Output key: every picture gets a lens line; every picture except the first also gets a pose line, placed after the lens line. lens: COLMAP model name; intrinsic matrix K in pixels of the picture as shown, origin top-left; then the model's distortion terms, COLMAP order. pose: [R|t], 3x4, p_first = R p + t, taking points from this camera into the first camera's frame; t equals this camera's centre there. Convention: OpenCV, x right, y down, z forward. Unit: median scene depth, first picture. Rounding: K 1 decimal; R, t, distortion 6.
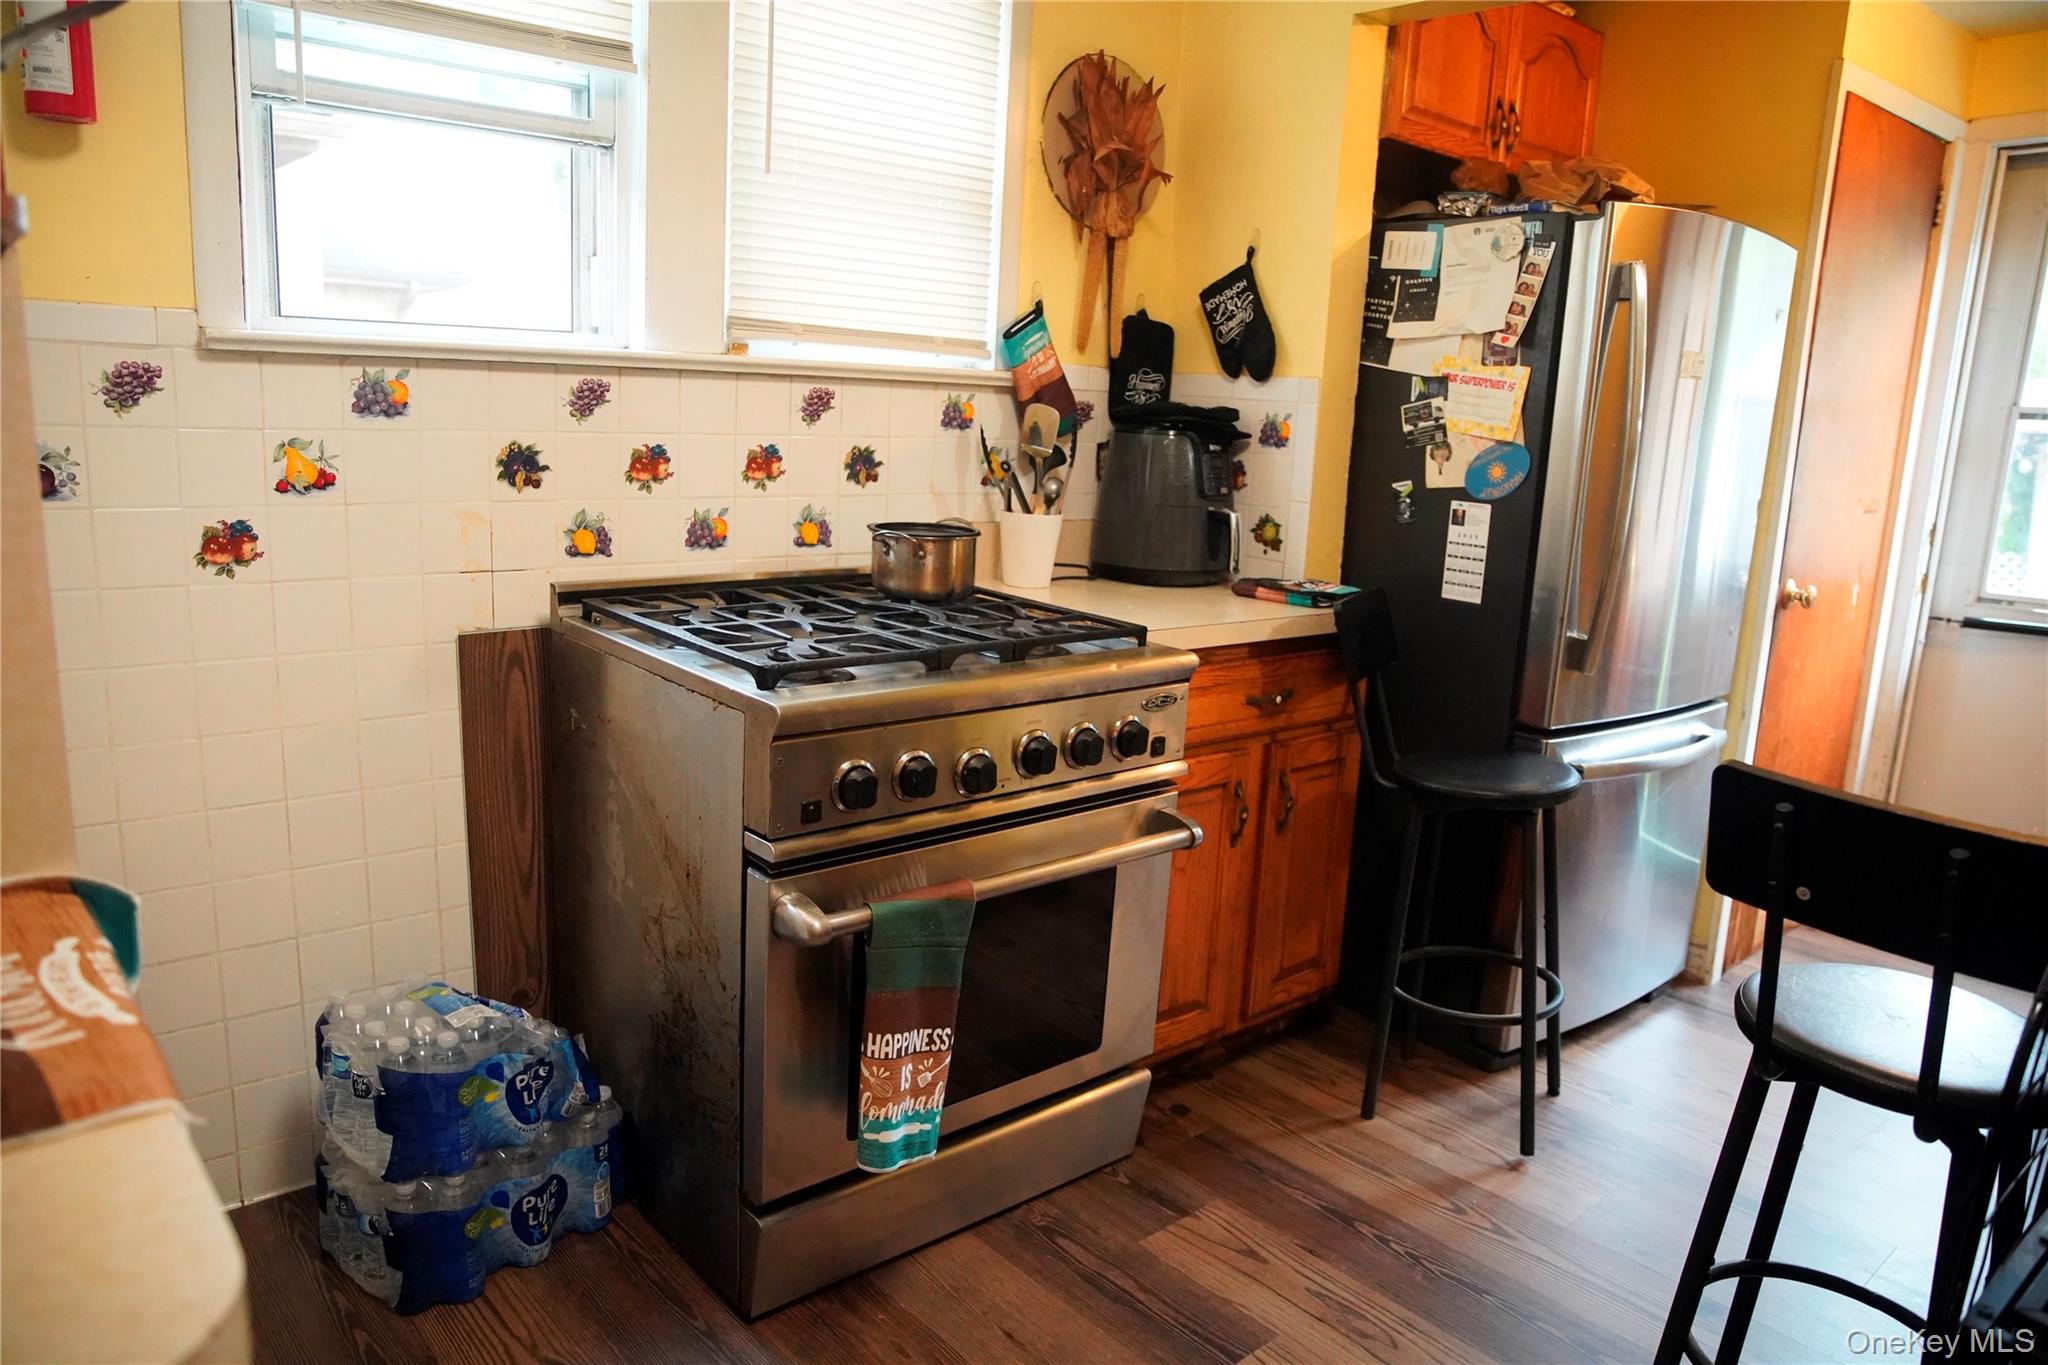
lens RADIAL K [[1401.0, 0, 1024.0], [0, 1401.0, 682.5], [0, 0, 1]] dist [-0.085322, 0.059014]
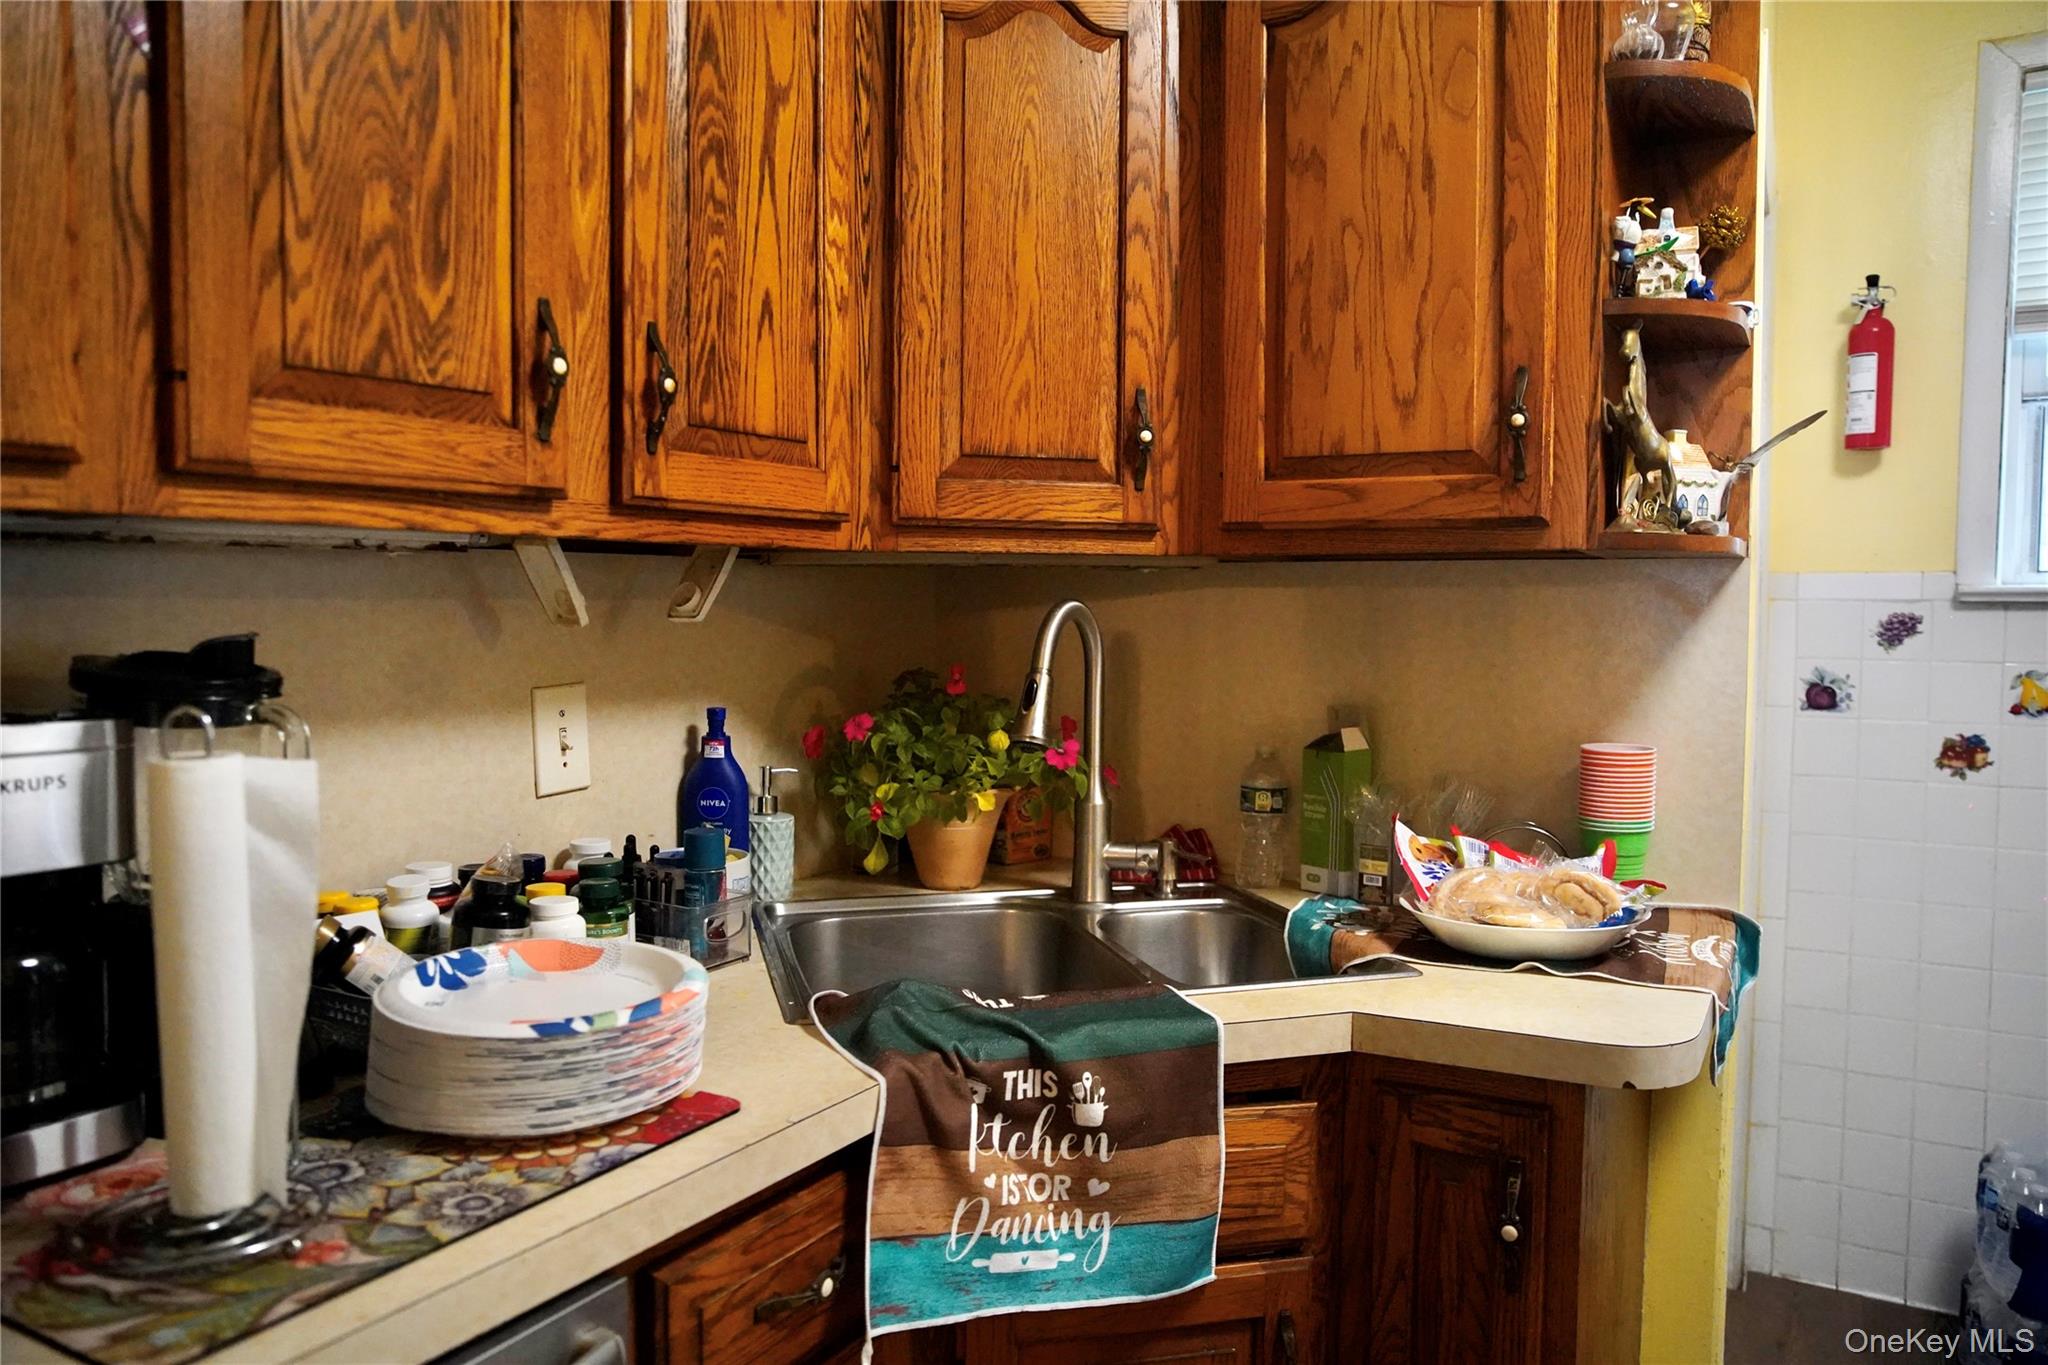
lens RADIAL K [[1401.0, 0, 1024.0], [0, 1401.0, 682.5], [0, 0, 1]] dist [-0.085322, 0.059014]
pose [[0.328278, 0.005732, -0.944564, 0.329070], [-0.177288, 0.982584, -0.055653, 0.060215], [0.927794, 0.185729, 0.323577, -0.225411]]
